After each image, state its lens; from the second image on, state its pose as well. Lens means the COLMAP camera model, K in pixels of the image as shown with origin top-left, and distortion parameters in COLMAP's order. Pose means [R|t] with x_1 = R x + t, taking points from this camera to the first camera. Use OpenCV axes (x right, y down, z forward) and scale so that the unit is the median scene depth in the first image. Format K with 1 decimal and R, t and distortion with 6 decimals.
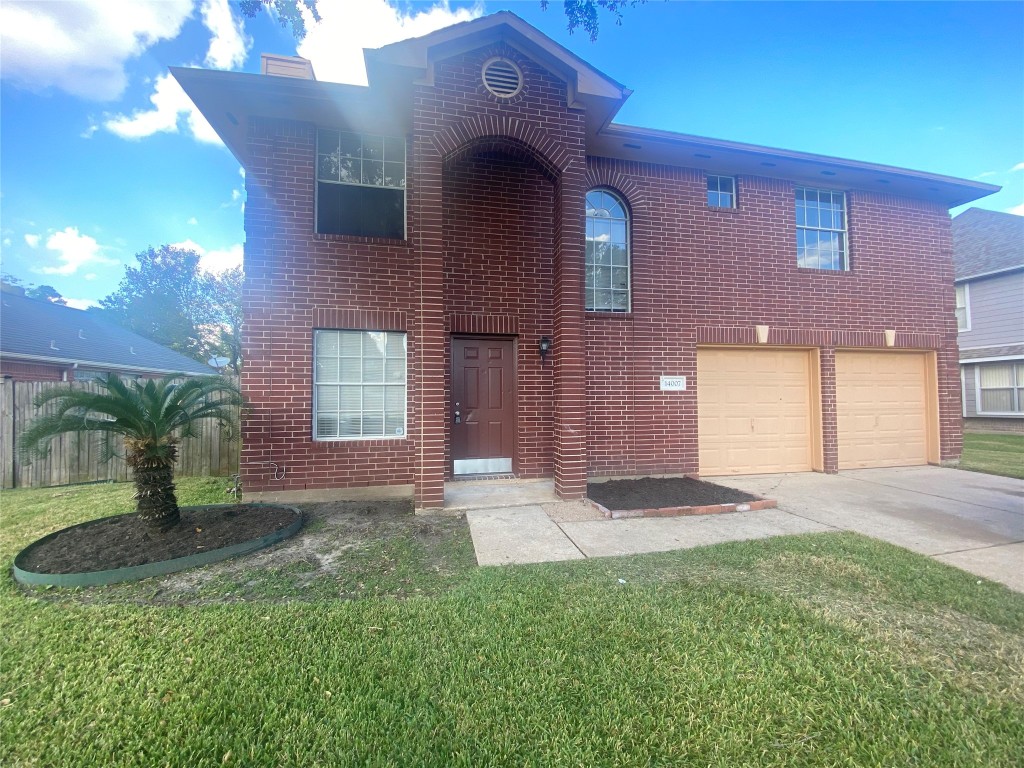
lens RADIAL K [[415.4, 0, 510.2], [0, 415.4, 388.7], [0, 0, 1]] dist [0.046671, -0.038171]
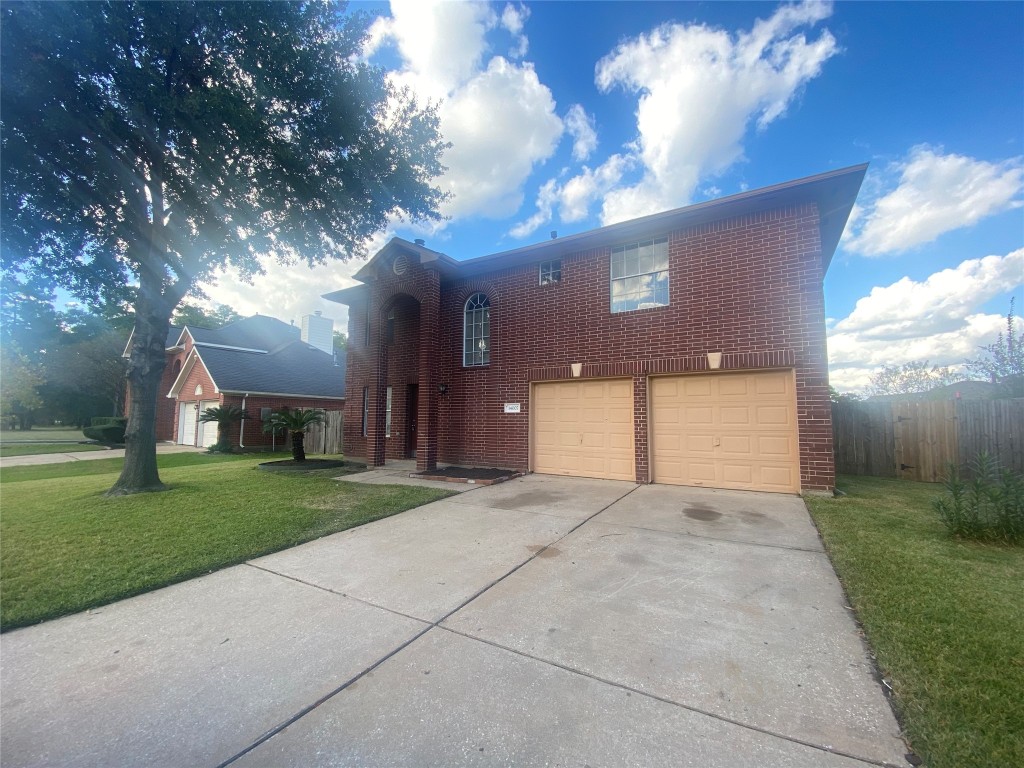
lens RADIAL K [[415.4, 0, 510.2], [0, 415.4, 388.7], [0, 0, 1]] dist [0.046671, -0.038171]
pose [[0.738299, -0.052213, -0.672449, 1.325999], [-0.009469, 0.996098, -0.087740, 0.046688], [0.674407, 0.071146, 0.734924, -0.103819]]
